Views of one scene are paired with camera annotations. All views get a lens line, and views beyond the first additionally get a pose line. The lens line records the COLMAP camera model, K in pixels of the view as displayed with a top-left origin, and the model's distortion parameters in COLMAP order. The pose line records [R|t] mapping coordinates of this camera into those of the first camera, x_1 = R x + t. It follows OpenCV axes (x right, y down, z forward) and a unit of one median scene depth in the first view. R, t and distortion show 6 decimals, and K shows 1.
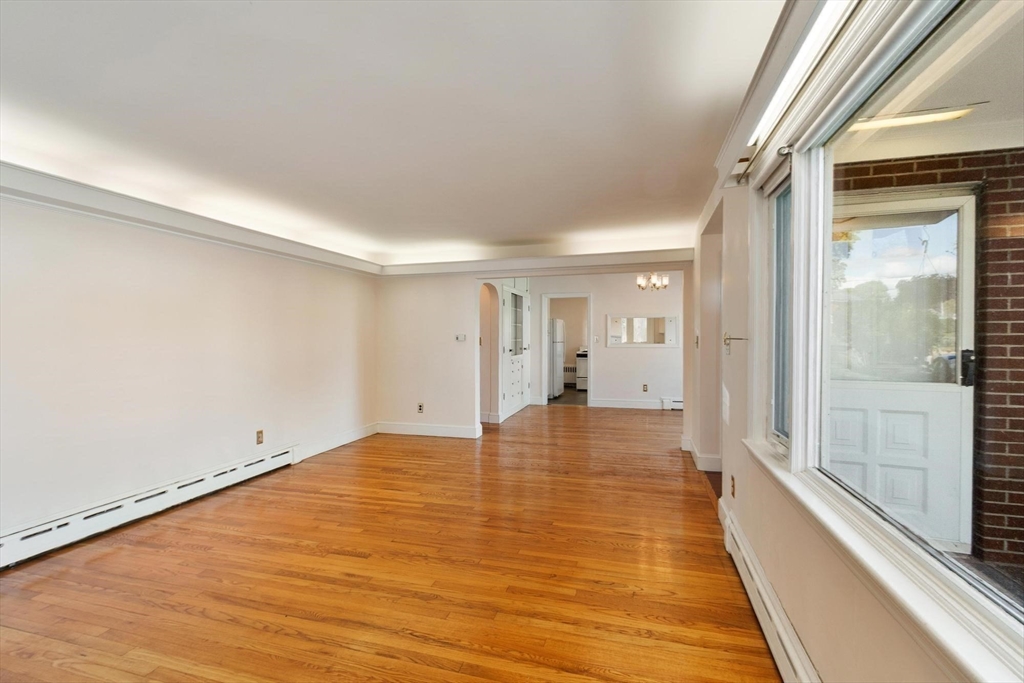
lens RADIAL K [[451.8, 0, 505.0], [0, 451.8, 343.1], [0, 0, 1]] dist [0.001257, -0.000253]
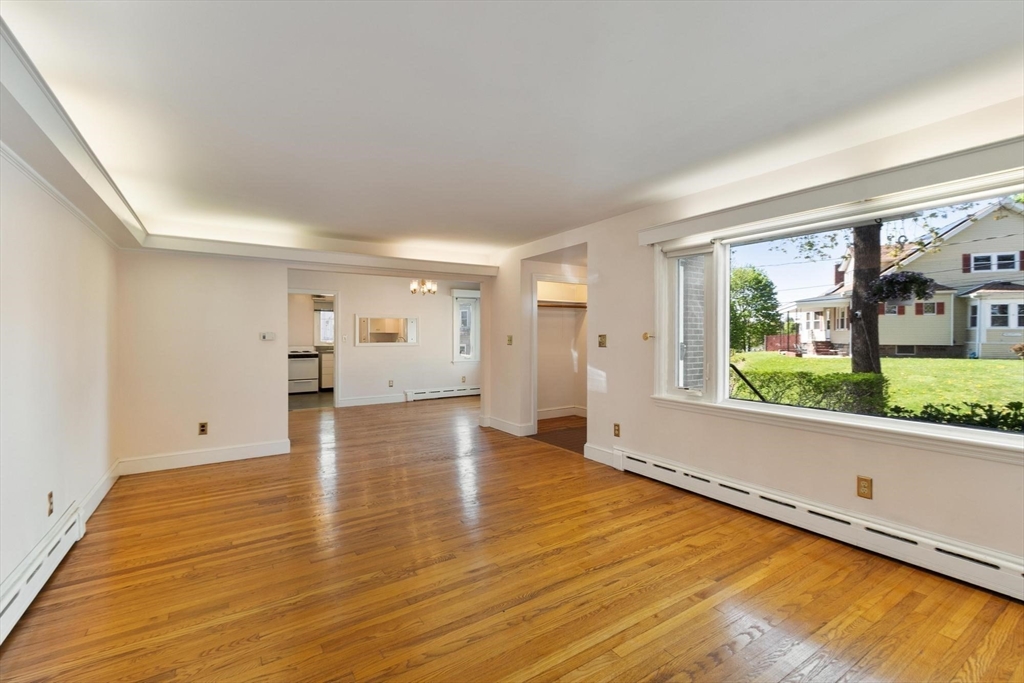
lens RADIAL K [[451.8, 0, 507.1], [0, 451.8, 335.7], [0, 0, 1]] dist [0.001257, -0.000253]
pose [[0.653331, 0.002338, 0.757069, -0.688557], [0.008537, 0.999909, -0.010455, -0.000440], [-0.757024, 0.013293, 0.653252, 0.181040]]
